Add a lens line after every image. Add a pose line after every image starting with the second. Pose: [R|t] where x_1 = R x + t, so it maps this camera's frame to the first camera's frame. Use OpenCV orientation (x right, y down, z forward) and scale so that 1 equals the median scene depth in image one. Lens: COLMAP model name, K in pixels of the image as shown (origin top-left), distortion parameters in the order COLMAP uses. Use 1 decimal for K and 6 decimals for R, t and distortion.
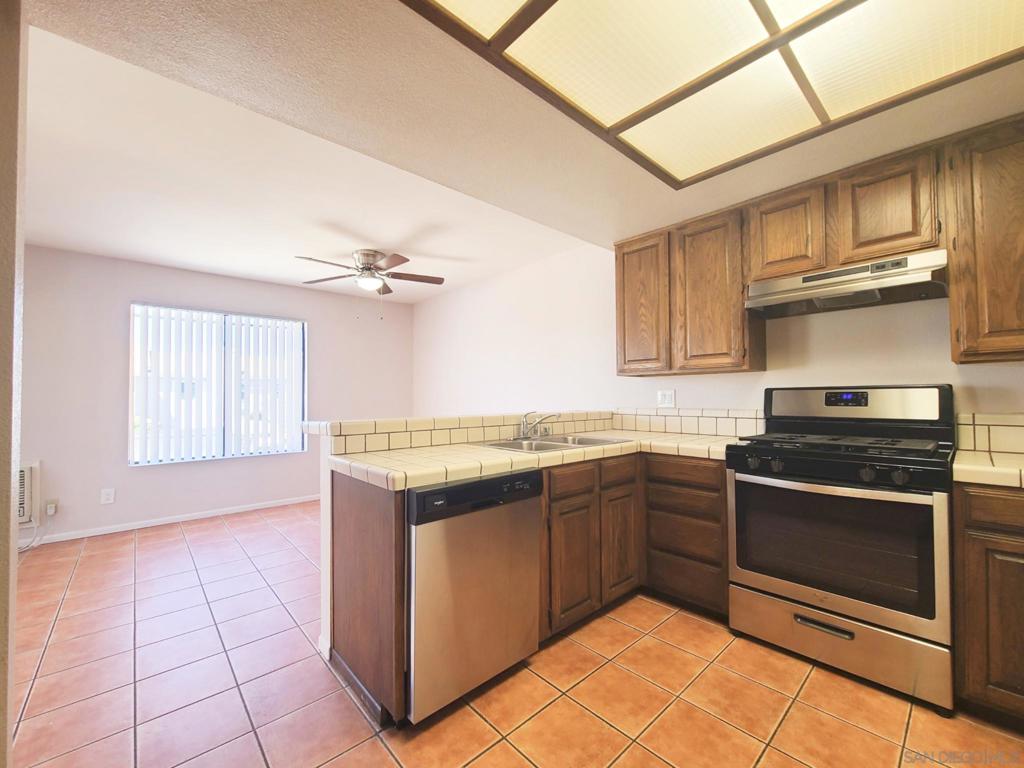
lens RADIAL K [[419.8, 0, 514.6], [0, 419.8, 388.7], [0, 0, 1]] dist [0.000262, 0.000233]
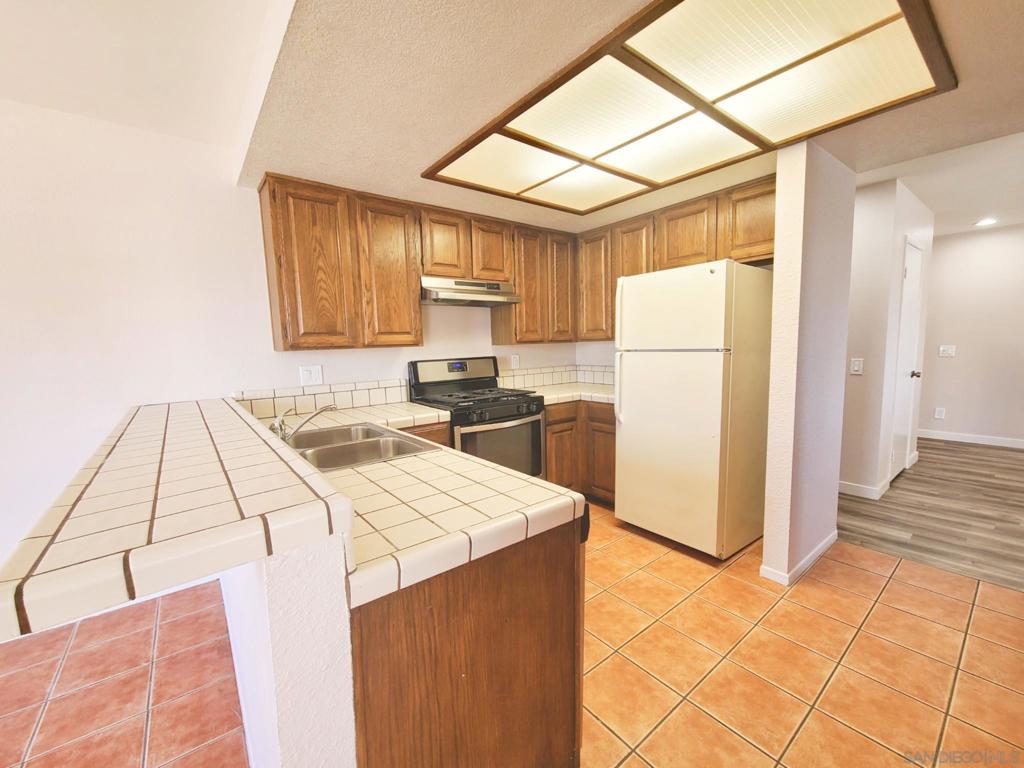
lens RADIAL K [[419.8, 0, 514.6], [0, 419.8, 388.7], [0, 0, 1]] dist [0.000262, 0.000233]
pose [[0.067155, -0.103101, 0.992401, -0.633236], [0.008286, 0.994670, 0.102776, -0.046476], [-0.997708, 0.001321, 0.067652, 0.633021]]
